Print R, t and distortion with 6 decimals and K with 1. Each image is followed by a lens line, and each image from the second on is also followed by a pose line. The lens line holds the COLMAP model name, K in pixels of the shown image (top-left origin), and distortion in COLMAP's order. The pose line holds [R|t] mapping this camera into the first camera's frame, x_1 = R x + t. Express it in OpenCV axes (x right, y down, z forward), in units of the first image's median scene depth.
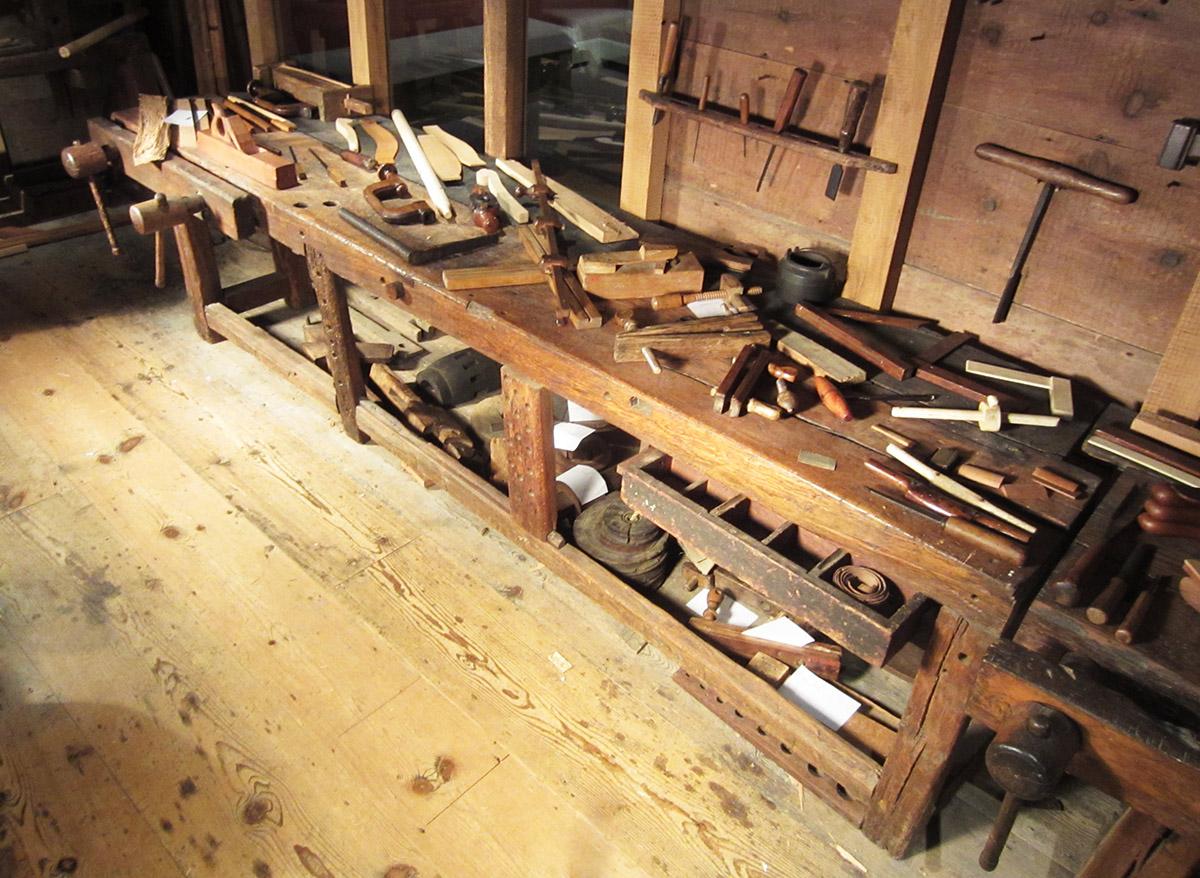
lens RADIAL K [[974.1, 0, 576.6], [0, 974.1, 365.8], [0, 0, 1]] dist [-0.033683, 0.008775]
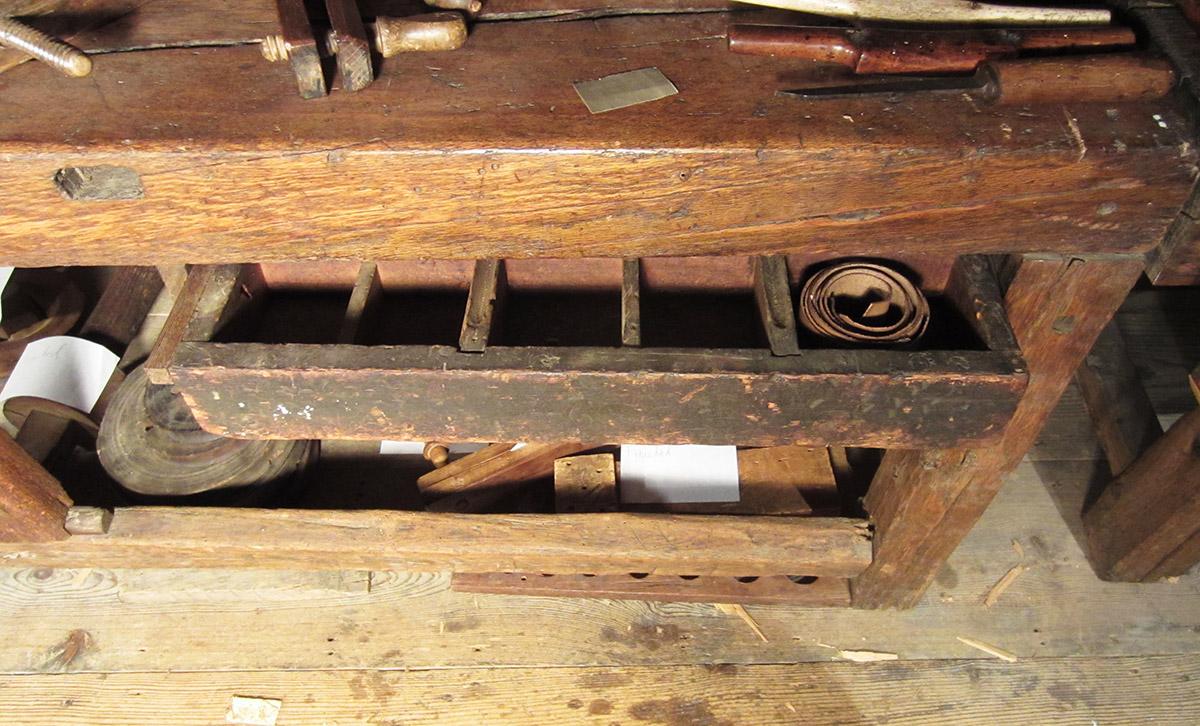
lens RADIAL K [[949.6, 0, 652.9], [0, 949.6, 357.1], [0, 0, 1]] dist [-0.020665, -0.018298]
pose [[0.705228, -0.566337, 0.426517, 0.023610], [0.374144, 0.808288, 0.454628, 0.011183], [-0.602221, -0.161038, 0.781918, 0.517170]]
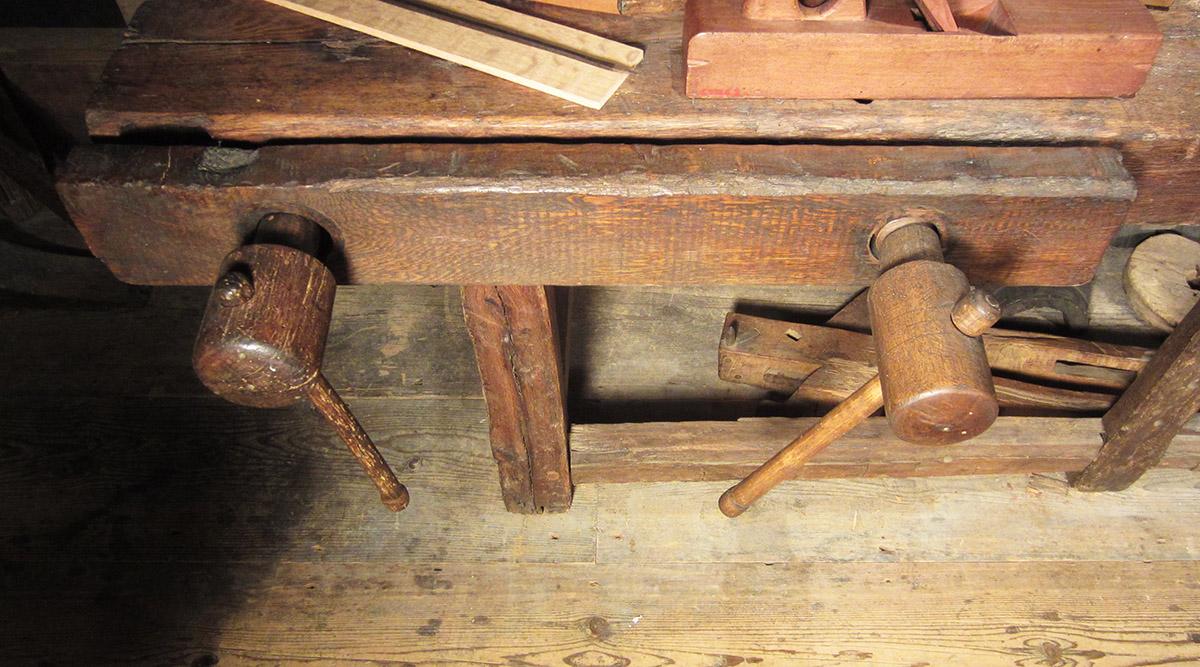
lens RADIAL K [[1001.3, 0, 647.0], [0, 1001.3, 332.2], [0, 0, 1]] dist [-0.022740, -0.005108]
pose [[0.710938, -0.555845, 0.430816, -0.741270], [0.371553, 0.817004, 0.440968, -0.393438], [-0.597089, -0.153430, 0.787366, 0.976054]]
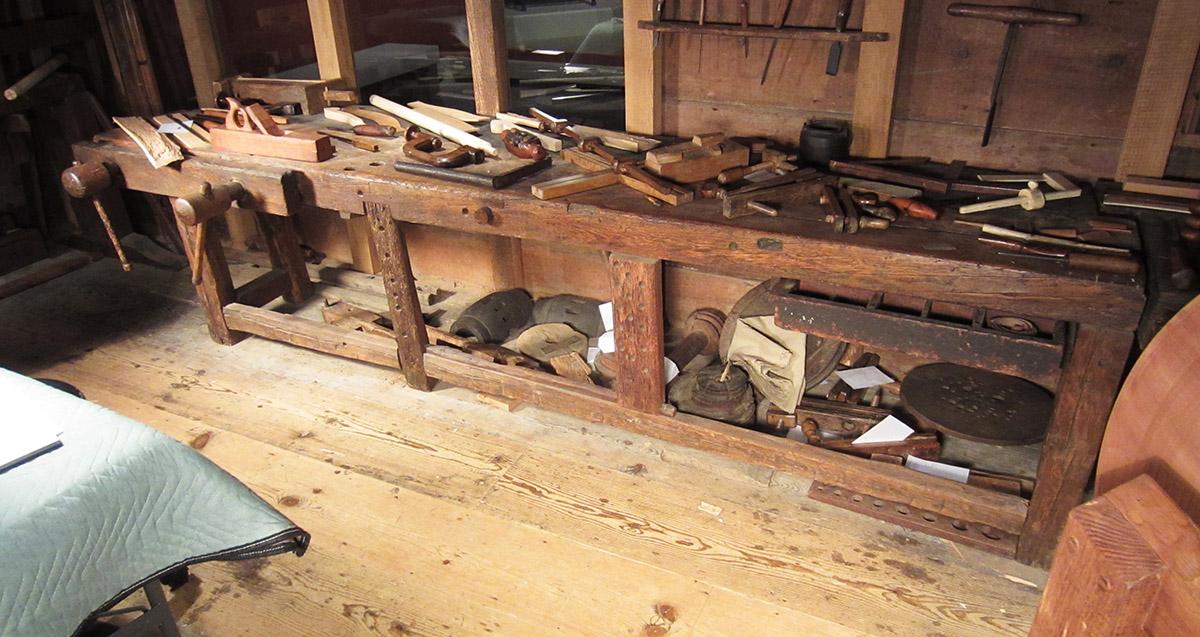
lens RADIAL K [[884.2, 0, 593.5], [0, 884.2, 315.0], [0, 0, 1]] dist [-0.033673, 0.011635]
pose [[0.953158, -0.198213, 0.228475, -0.327382], [0.214350, 0.975583, -0.047866, 0.107533], [-0.213408, 0.094597, 0.972372, 0.026973]]
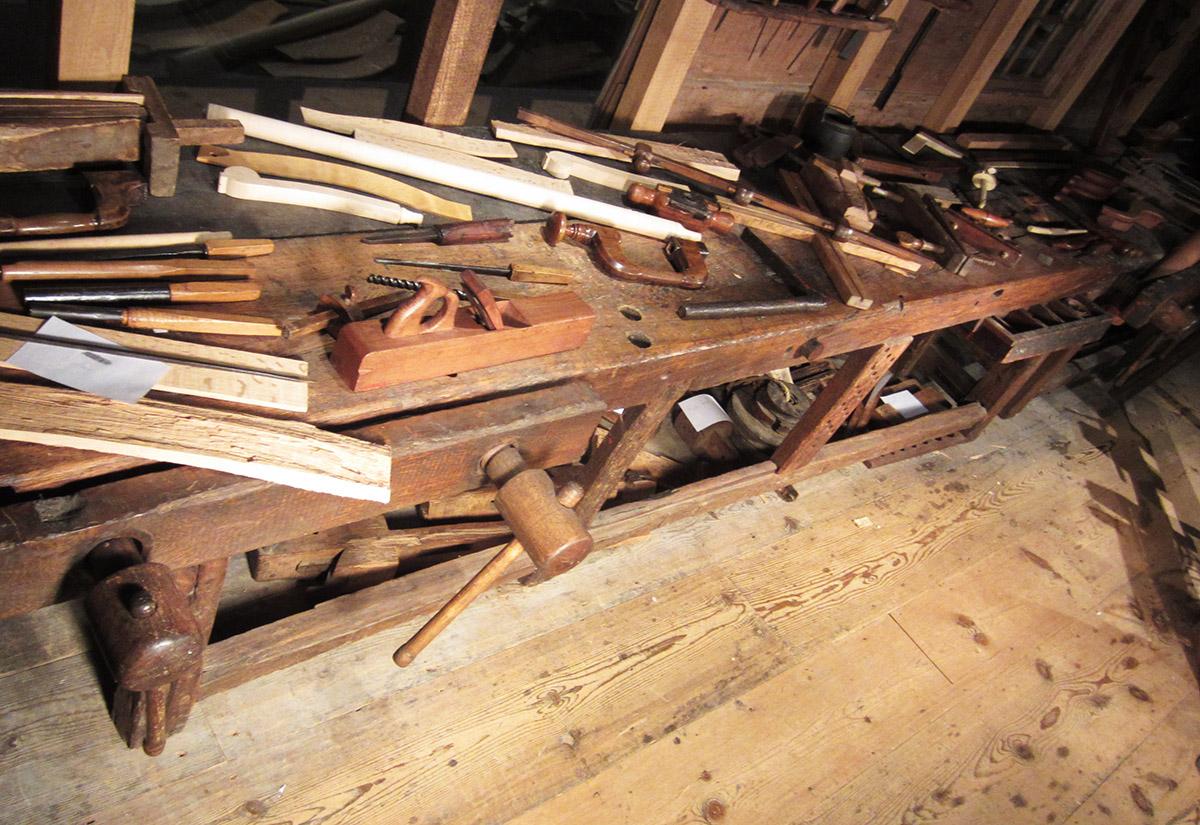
lens RADIAL K [[1045.8, 0, 588.8], [0, 1045.8, 430.1], [0, 0, 1]] dist [-0.029287, 0.012470]
pose [[0.146587, -0.631498, 0.761395, -0.963116], [0.174912, 0.774129, 0.608384, -0.617074], [-0.973611, 0.043996, 0.223934, 1.025458]]
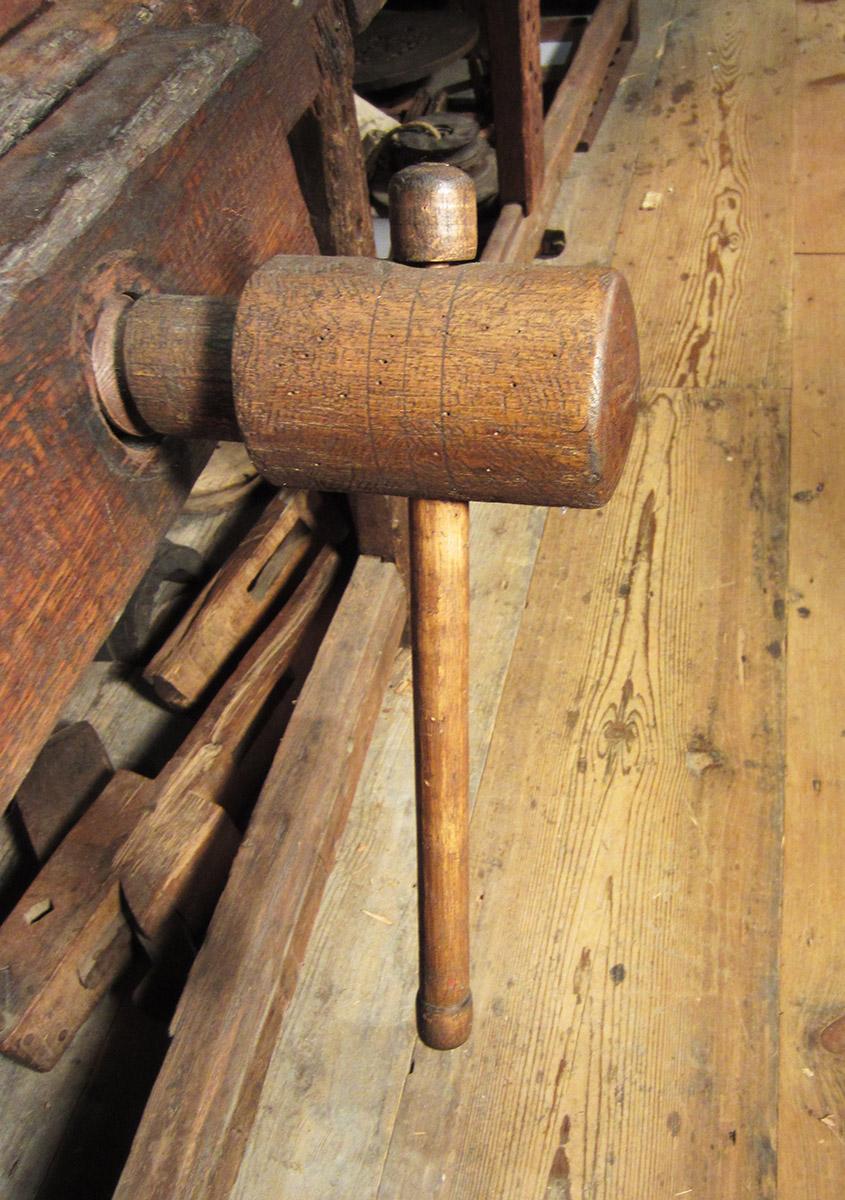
lens RADIAL K [[1031.5, 0, 544.2], [0, 1031.5, 654.6], [0, 0, 1]] dist [-0.032233, 0.015916]
pose [[-0.561987, -0.609406, 0.559281, -0.648510], [0.503535, 0.284376, 0.815833, -0.307340], [-0.656219, 0.740105, 0.147042, 1.194594]]
